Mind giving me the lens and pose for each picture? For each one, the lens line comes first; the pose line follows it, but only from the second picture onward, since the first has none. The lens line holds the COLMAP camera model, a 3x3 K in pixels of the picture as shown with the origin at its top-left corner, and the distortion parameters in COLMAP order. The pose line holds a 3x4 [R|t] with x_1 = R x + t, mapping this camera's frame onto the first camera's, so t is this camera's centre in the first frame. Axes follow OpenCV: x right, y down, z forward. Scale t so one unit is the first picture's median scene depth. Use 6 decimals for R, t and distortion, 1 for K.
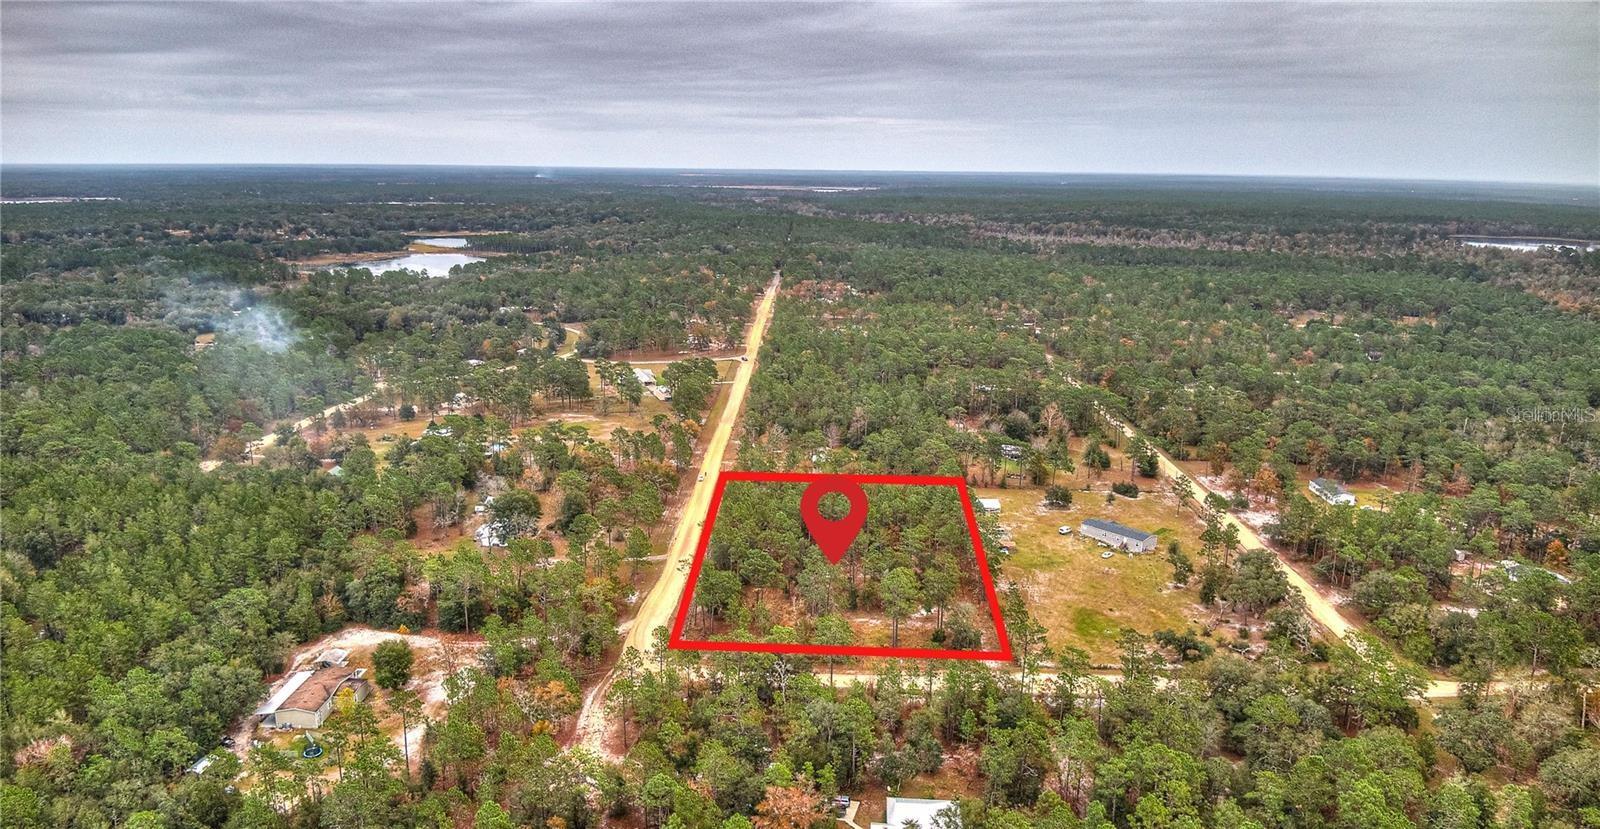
lens RADIAL K [[1052.2, 0, 802.1], [0, 1052.2, 417.0], [0, 0, 1]] dist [-0.007501, -0.000505]
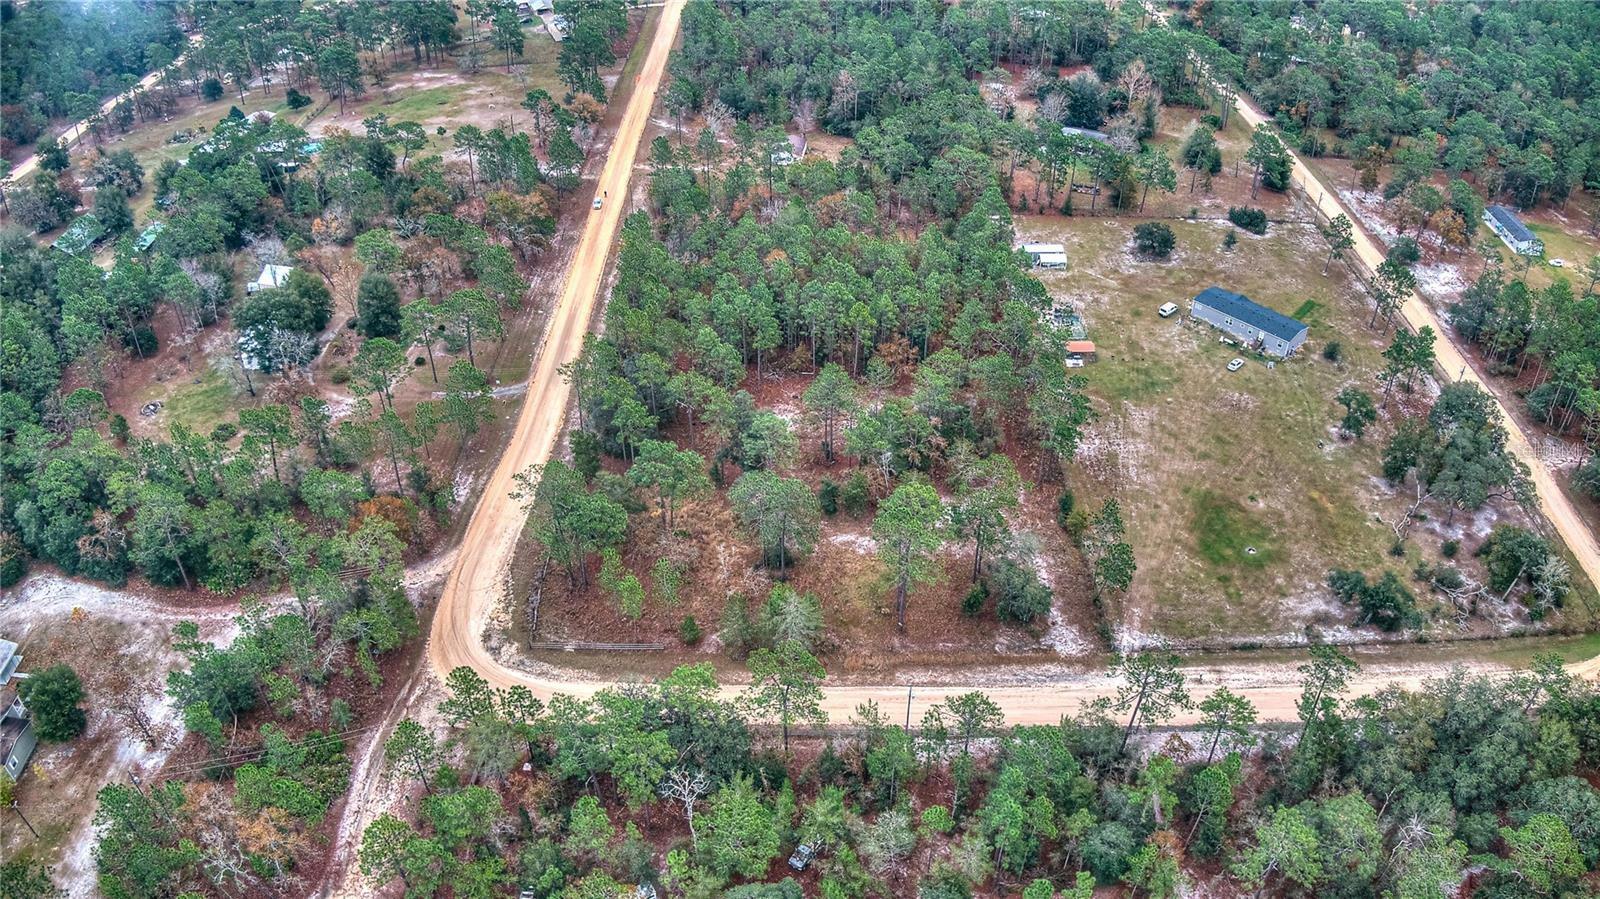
lens RADIAL K [[1135.9, 0, 800.0], [0, 1135.9, 447.7], [0, 0, 1]] dist [-0.161402, -0.028577]
pose [[0.999863, -0.015448, 0.005878, 0.021152], [0.011858, 0.918198, 0.395944, -0.075406], [-0.011514, -0.395821, 0.918256, 0.320538]]
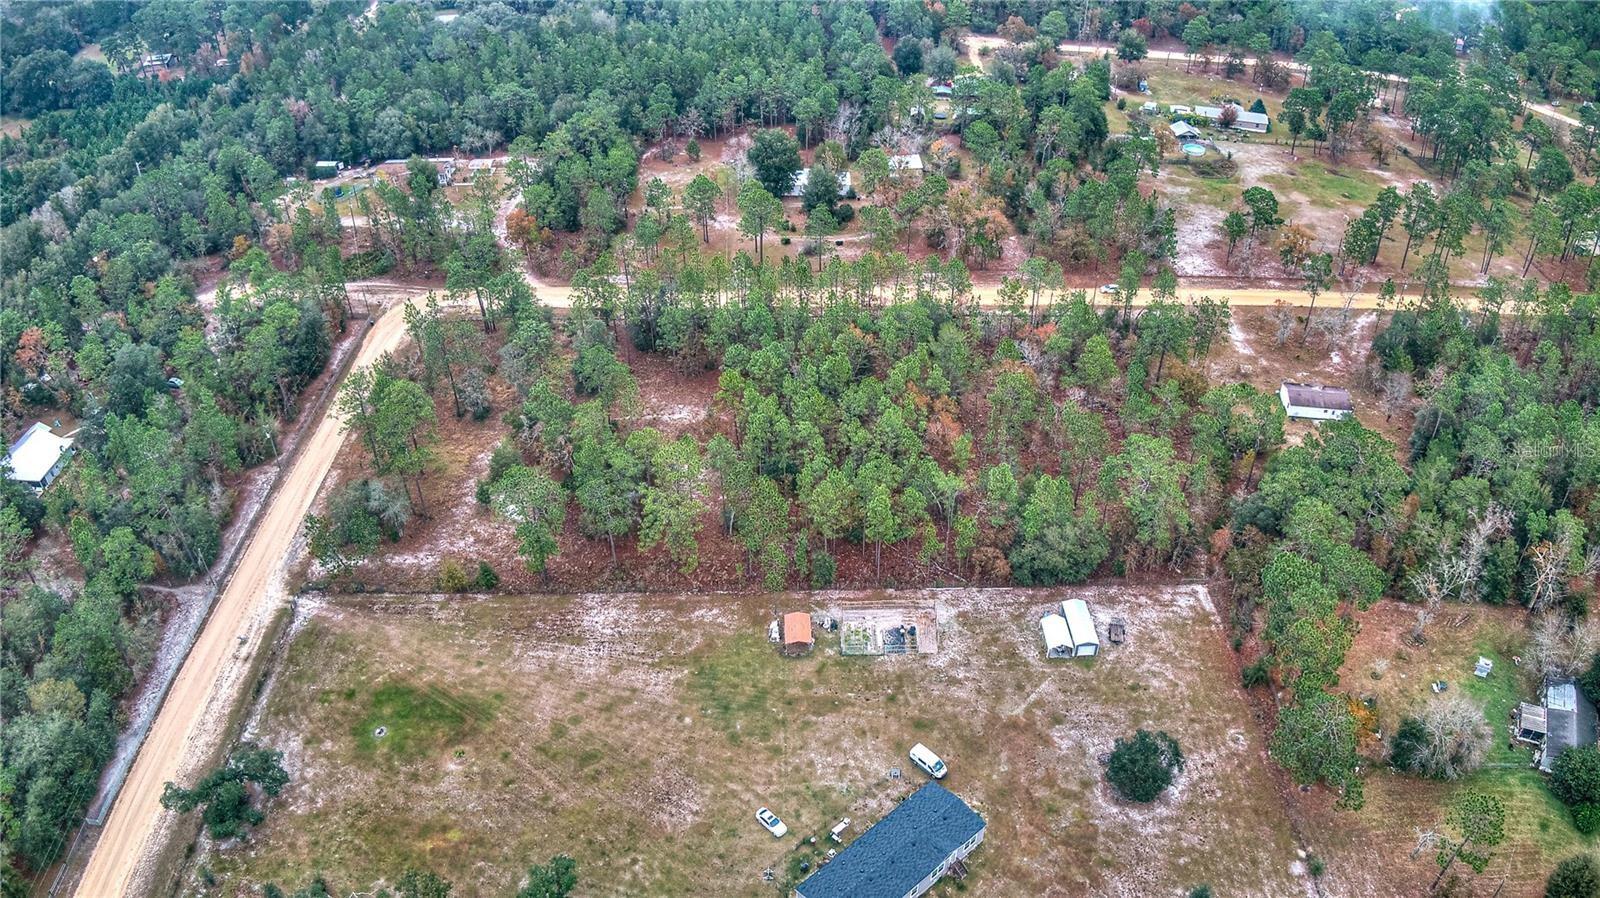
lens RADIAL K [[1135.9, 0, 792.2], [0, 1135.9, 444.5], [0, 0, 1]] dist [-0.161402, -0.028577]
pose [[0.003228, 0.576607, -0.817015, 0.466605], [-0.221126, 0.797206, 0.561753, -0.183188], [0.975240, 0.178850, 0.130076, 0.792376]]
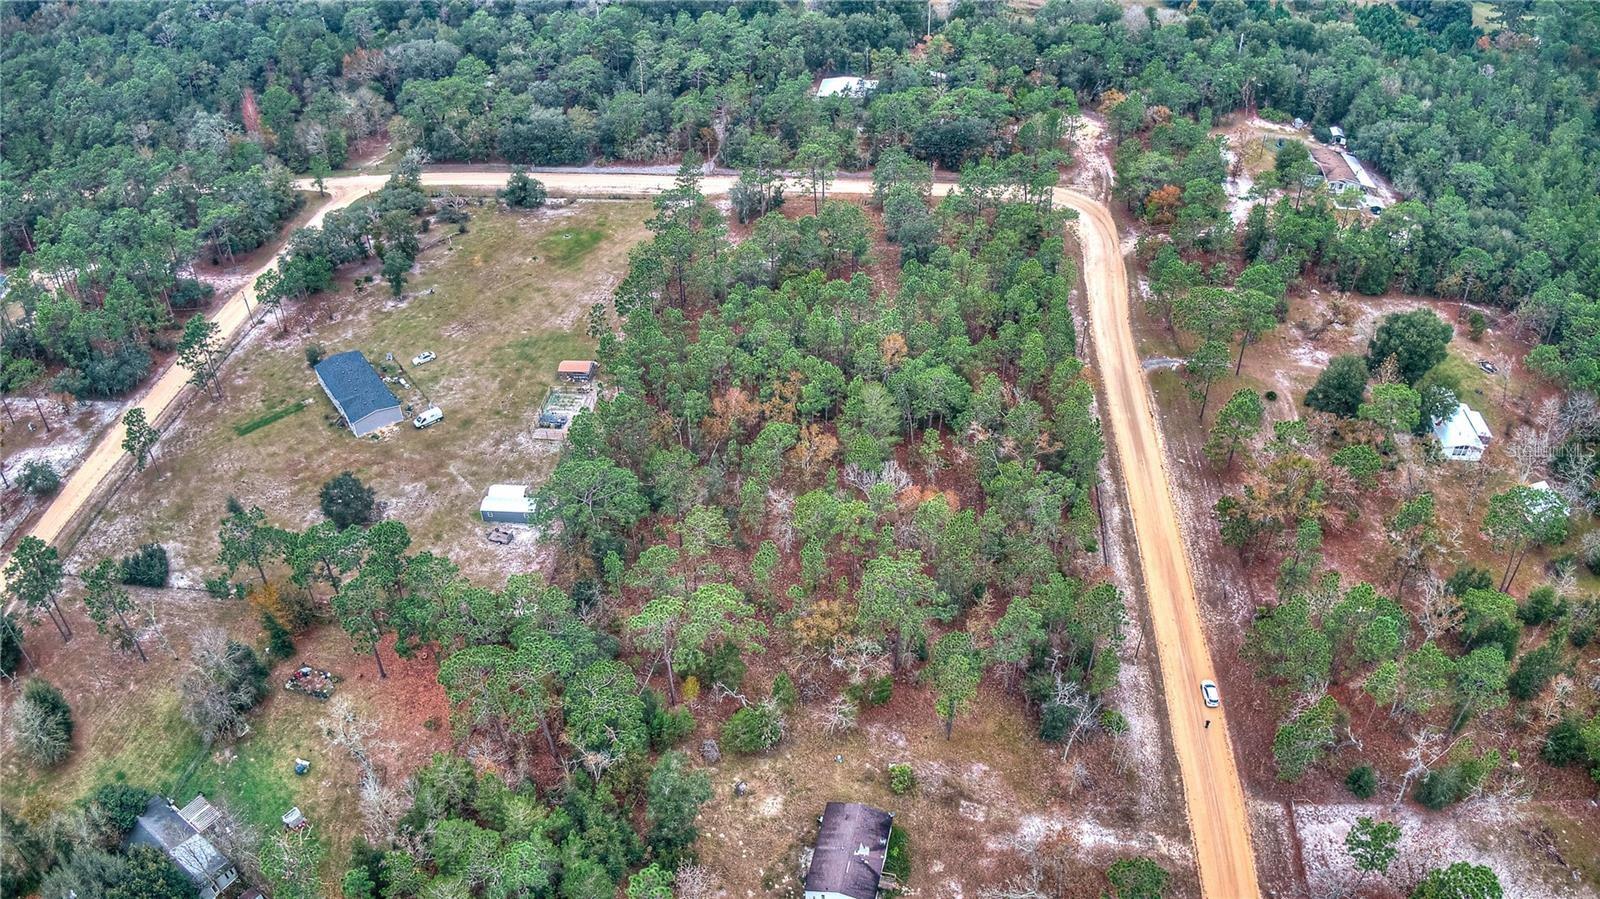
lens RADIAL K [[1135.9, 0, 808.1], [0, 1135.9, 448.8], [0, 0, 1]] dist [-0.161402, -0.028577]
pose [[-0.996875, -0.054650, 0.057037, 0.022115], [0.010595, 0.623022, 0.782133, -0.292649], [-0.078278, 0.780293, -0.620496, 1.217454]]
